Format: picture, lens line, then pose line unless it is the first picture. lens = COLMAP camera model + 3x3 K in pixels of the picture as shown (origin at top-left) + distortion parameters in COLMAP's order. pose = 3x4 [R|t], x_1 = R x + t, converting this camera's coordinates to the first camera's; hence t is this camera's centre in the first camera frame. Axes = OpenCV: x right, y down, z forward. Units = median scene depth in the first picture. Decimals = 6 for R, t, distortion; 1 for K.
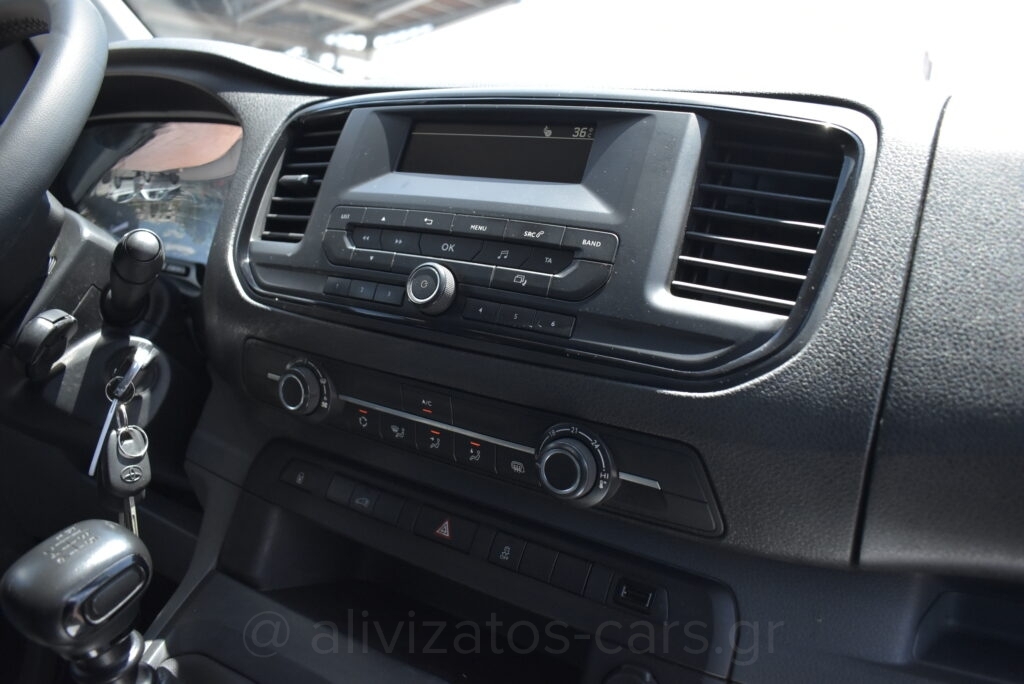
lens RADIAL K [[795.5, 0, 510.4], [0, 795.5, 339.9], [0, 0, 1]] dist [-0.095492, 0.010230]
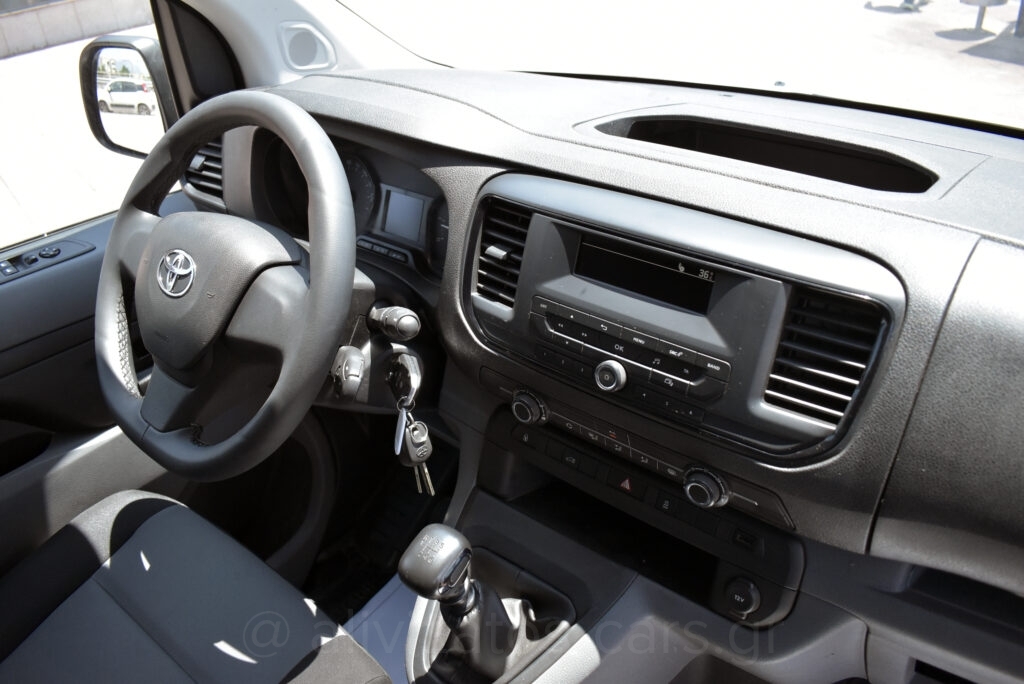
lens RADIAL K [[795.5, 0, 510.2], [0, 795.5, 348.1], [0, 0, 1]] dist [-0.095492, 0.010230]
pose [[0.981441, -0.059486, -0.182306, -0.005141], [0.126951, 0.914067, 0.385182, -0.700628], [0.143727, -0.401177, 0.904654, -0.399556]]
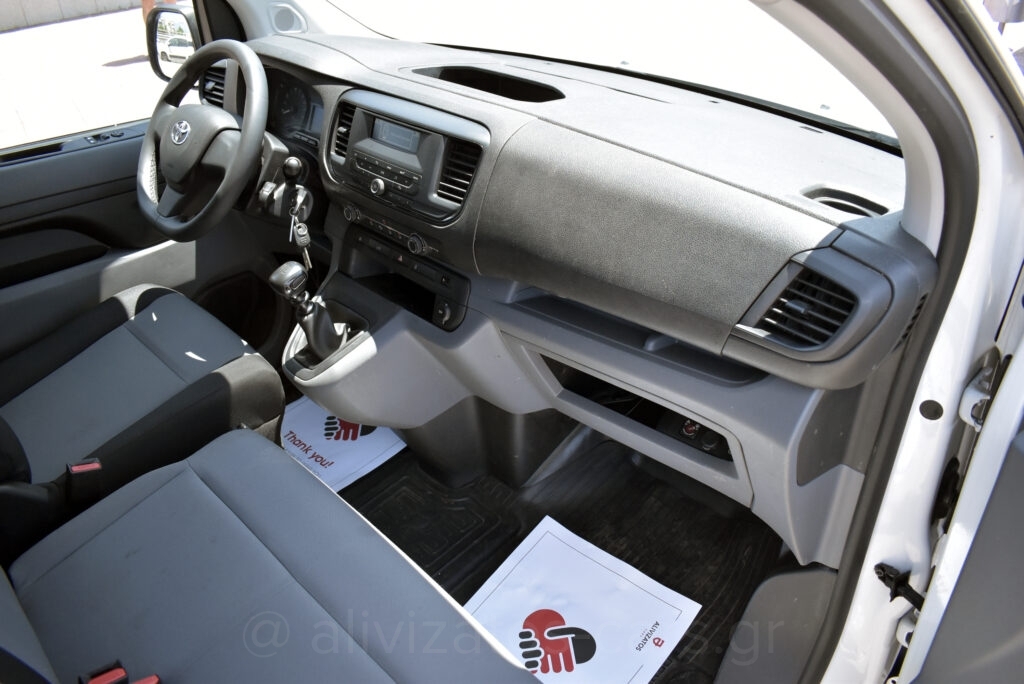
lens RADIAL K [[795.5, 0, 505.9], [0, 795.5, 340.3], [0, 0, 1]] dist [-0.095492, 0.010230]
pose [[0.968291, 0.025488, -0.248521, 1.111682], [0.074189, 0.920570, 0.383467, -0.628059], [0.238555, -0.389745, 0.889489, -1.782587]]
